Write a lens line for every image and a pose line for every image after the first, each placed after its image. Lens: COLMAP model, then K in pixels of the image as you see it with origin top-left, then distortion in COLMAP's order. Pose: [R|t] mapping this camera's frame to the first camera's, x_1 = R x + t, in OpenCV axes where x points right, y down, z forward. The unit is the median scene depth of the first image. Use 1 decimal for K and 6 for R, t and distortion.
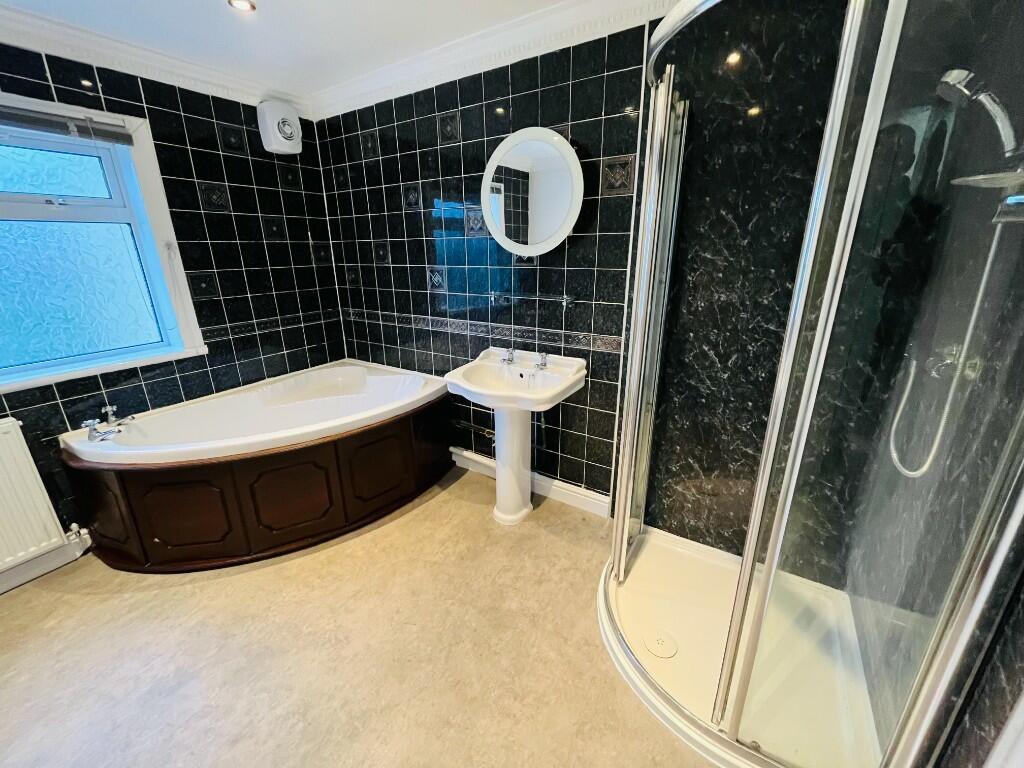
lens RADIAL K [[415.1, 0, 510.5], [0, 415.1, 383.0], [0, 0, 1]] dist [-0.003737, -0.000546]
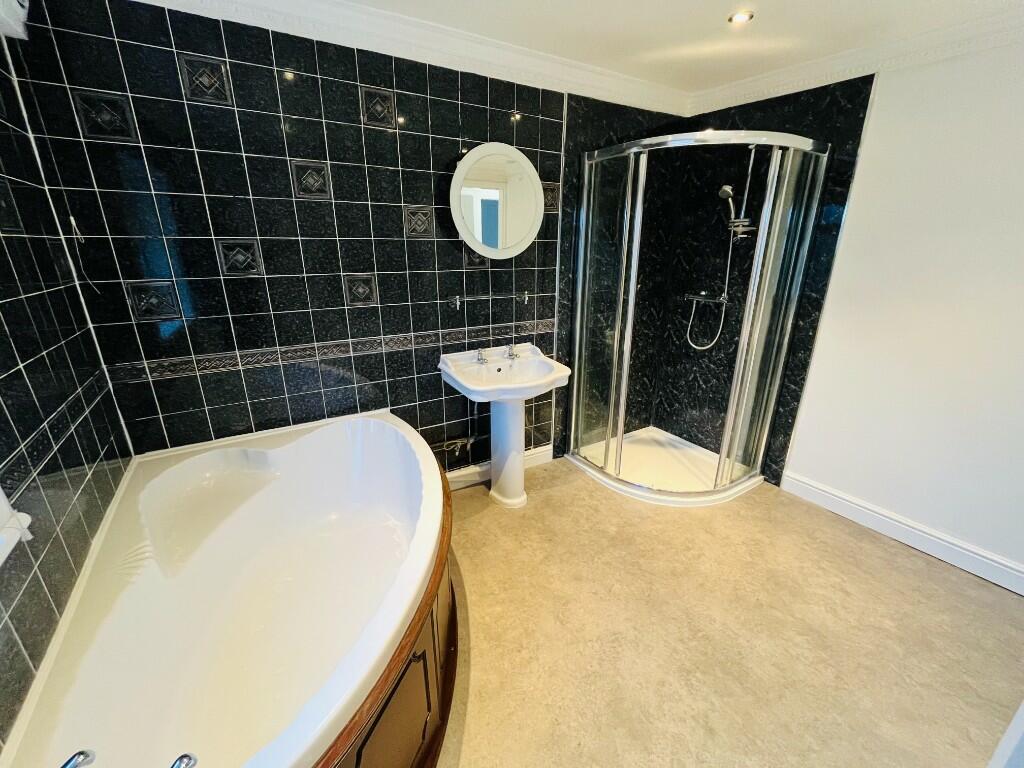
lens RADIAL K [[415.1, 0, 510.5], [0, 415.1, 383.0], [0, 0, 1]] dist [-0.003737, -0.000546]
pose [[0.441196, -0.270046, 0.855816, -0.828015], [0.271259, 0.949171, 0.159662, -0.139091], [-0.855432, 0.161706, 0.492023, 0.419319]]
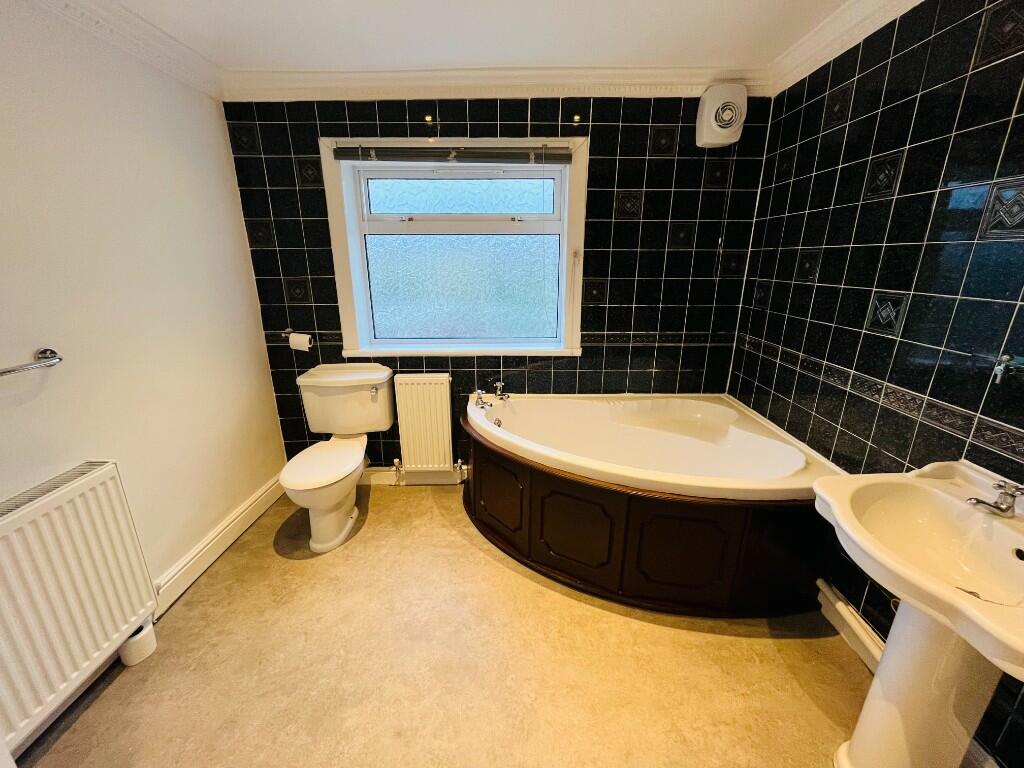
lens RADIAL K [[415.1, 0, 510.5], [0, 415.1, 383.0], [0, 0, 1]] dist [-0.003737, -0.000546]
pose [[0.521854, 0.257427, -0.813265, 0.048704], [-0.271214, 0.953979, 0.127936, -0.093035], [0.808772, 0.153805, 0.567655, 0.272466]]
